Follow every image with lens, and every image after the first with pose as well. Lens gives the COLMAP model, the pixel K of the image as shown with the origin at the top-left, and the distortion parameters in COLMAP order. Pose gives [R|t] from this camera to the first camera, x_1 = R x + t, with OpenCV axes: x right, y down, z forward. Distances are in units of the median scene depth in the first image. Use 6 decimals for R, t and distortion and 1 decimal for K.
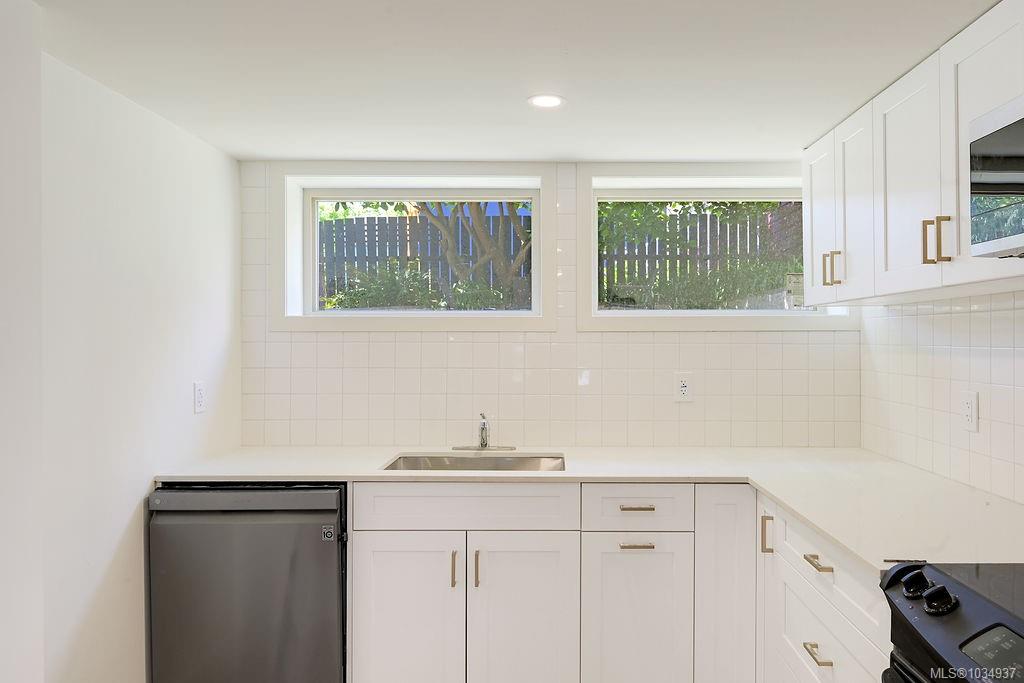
lens RADIAL K [[737.3, 0, 543.2], [0, 737.3, 336.6], [0, 0, 1]] dist [-0.007449, -0.001981]
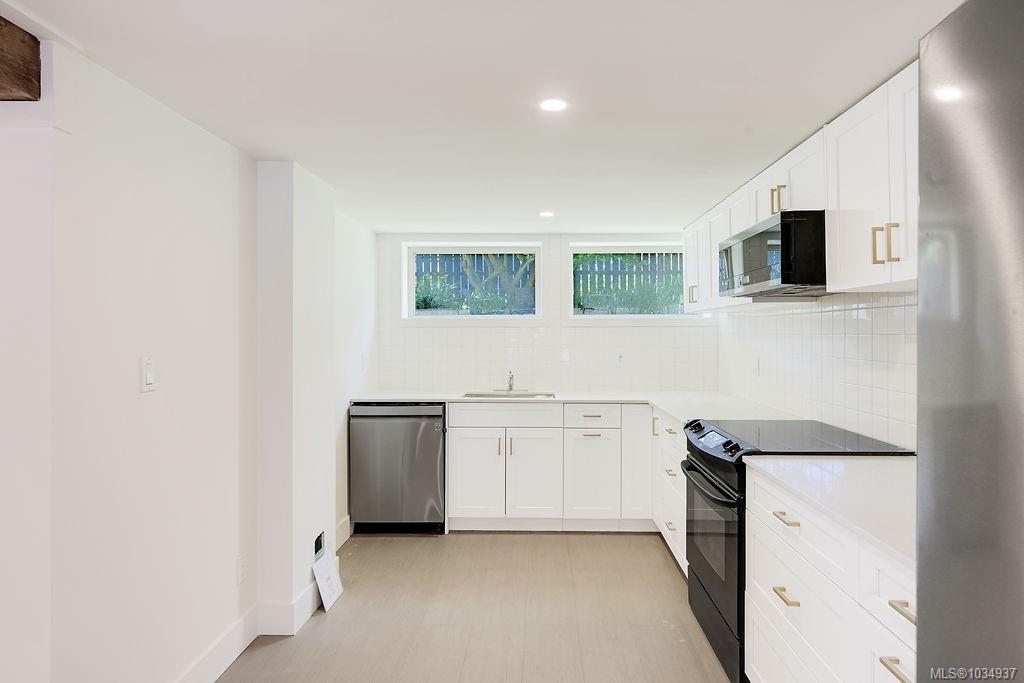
lens RADIAL K [[603.7, 0, 515.3], [0, 603.7, 325.2], [0, 0, 1]] dist [-0.000195, 0.000074]
pose [[0.999606, 0.000526, -0.028079, -0.026577], [-0.000803, 0.999951, -0.009826, 0.003854], [0.028072, 0.009844, 0.999557, -0.513497]]
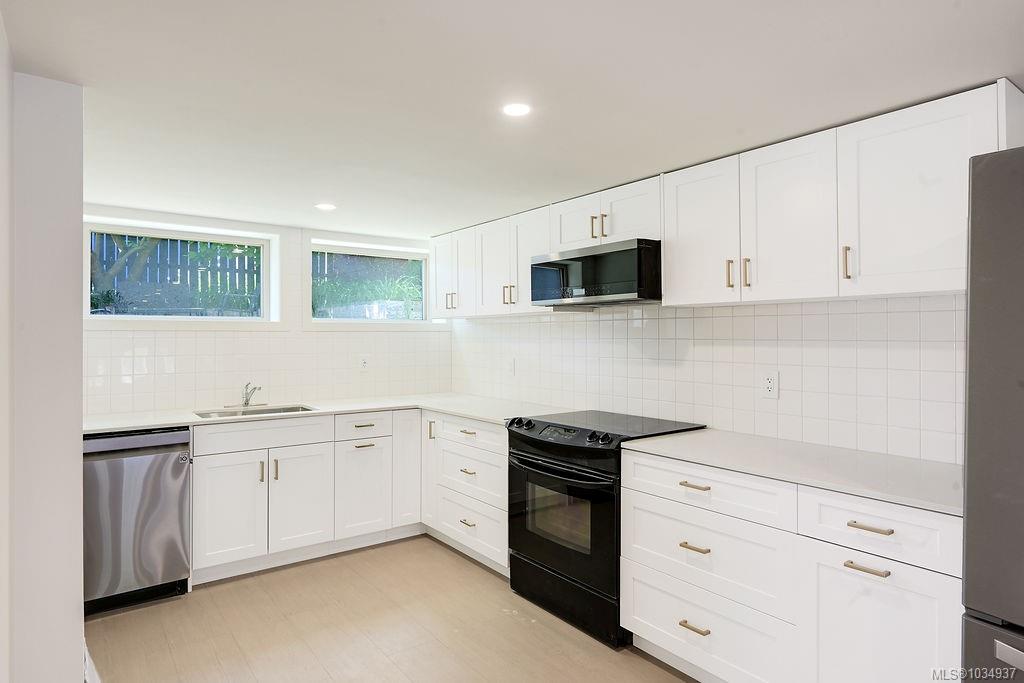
lens RADIAL K [[603.7, 0, 515.3], [0, 603.7, 325.2], [0, 0, 1]] dist [-0.000195, 0.000074]
pose [[0.797576, 0.010552, 0.603126, -0.404493], [-0.000928, 0.999867, -0.016266, 0.001275], [-0.603217, 0.012414, 0.797480, -0.374695]]
